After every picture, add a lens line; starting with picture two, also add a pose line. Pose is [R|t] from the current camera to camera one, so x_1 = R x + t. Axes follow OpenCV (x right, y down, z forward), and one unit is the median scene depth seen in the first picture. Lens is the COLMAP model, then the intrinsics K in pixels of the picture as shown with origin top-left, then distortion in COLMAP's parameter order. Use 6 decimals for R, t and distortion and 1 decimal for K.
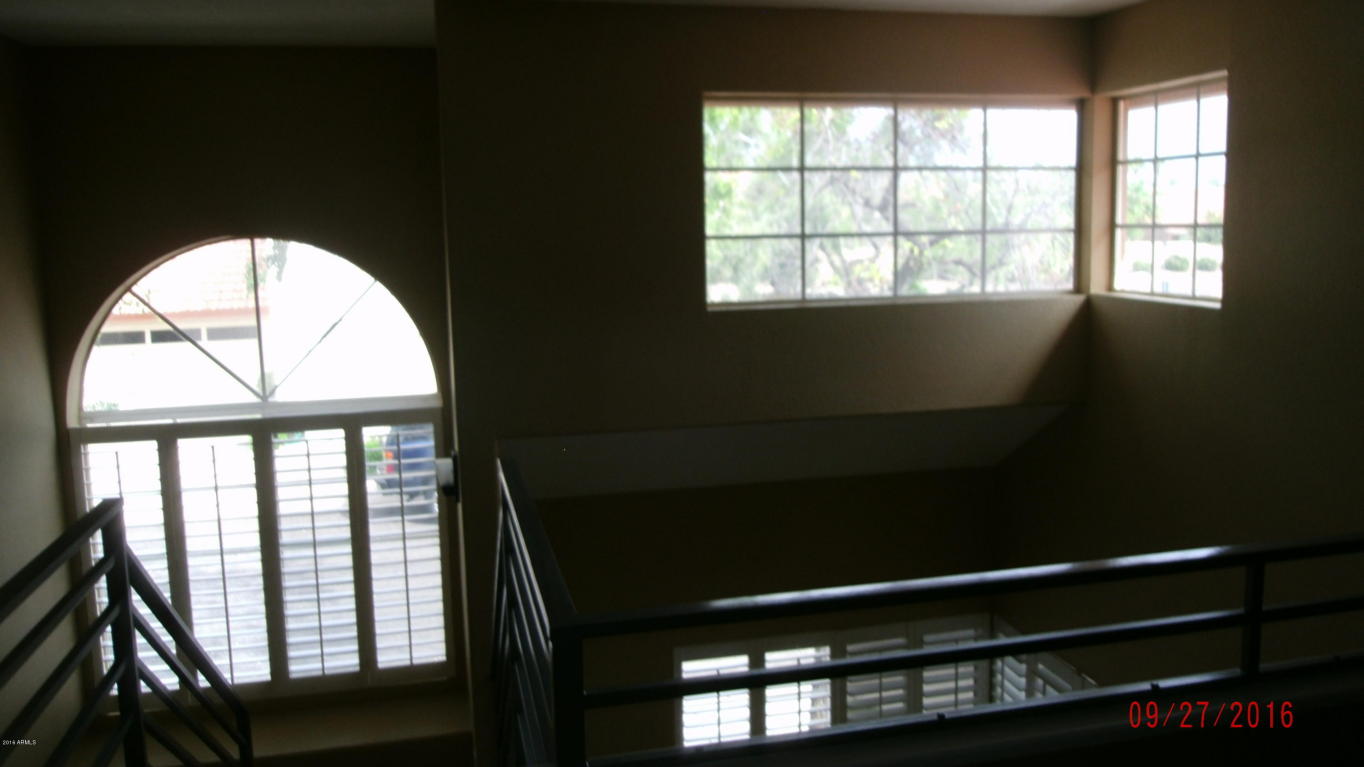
lens RADIAL K [[1206.9, 0, 687.8], [0, 1206.9, 383.7], [0, 0, 1]] dist [-0.044816, -0.004552]
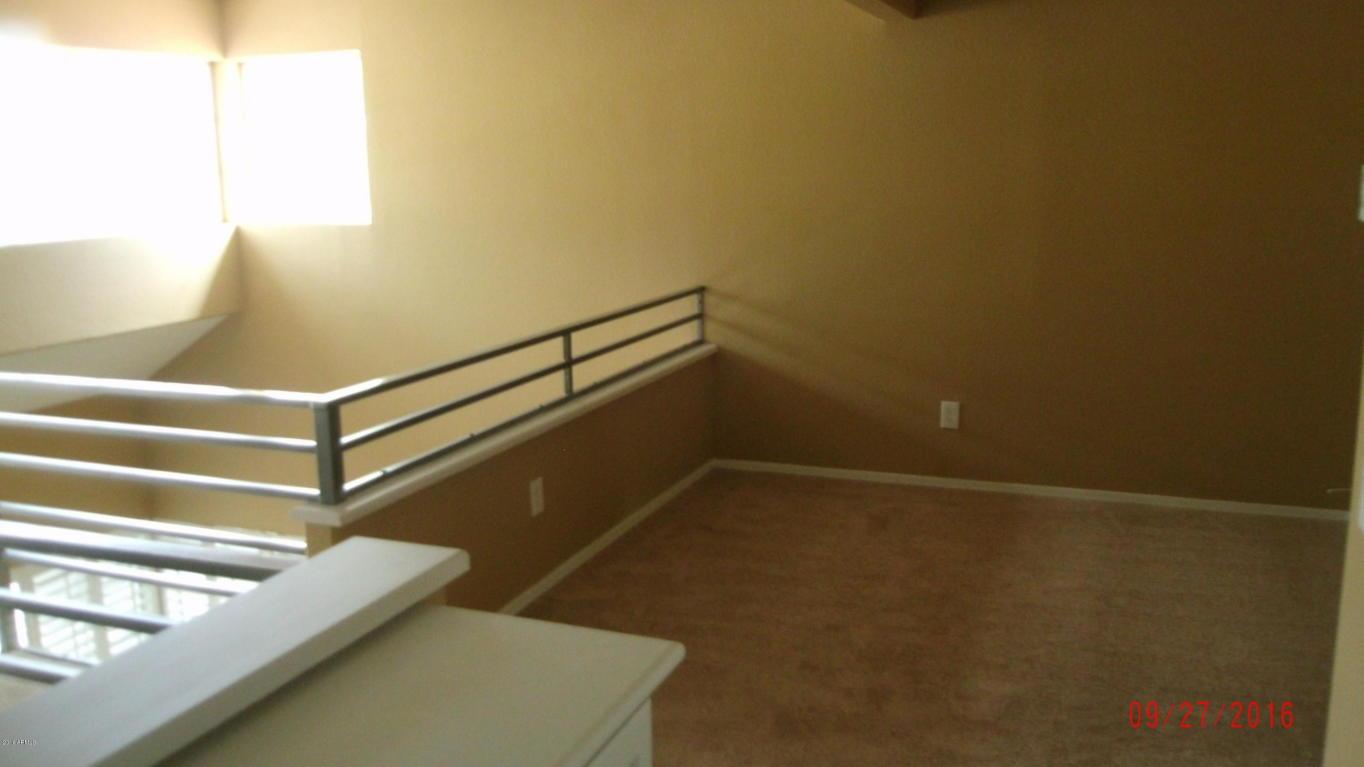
lens RADIAL K [[1206.9, 0, 687.8], [0, 1206.9, 383.7], [0, 0, 1]] dist [-0.044816, -0.004552]
pose [[0.539989, -0.134566, 0.830845, -1.019727], [0.103601, 0.990257, 0.093052, 0.070964], [-0.835272, 0.035829, 0.548669, -0.203009]]
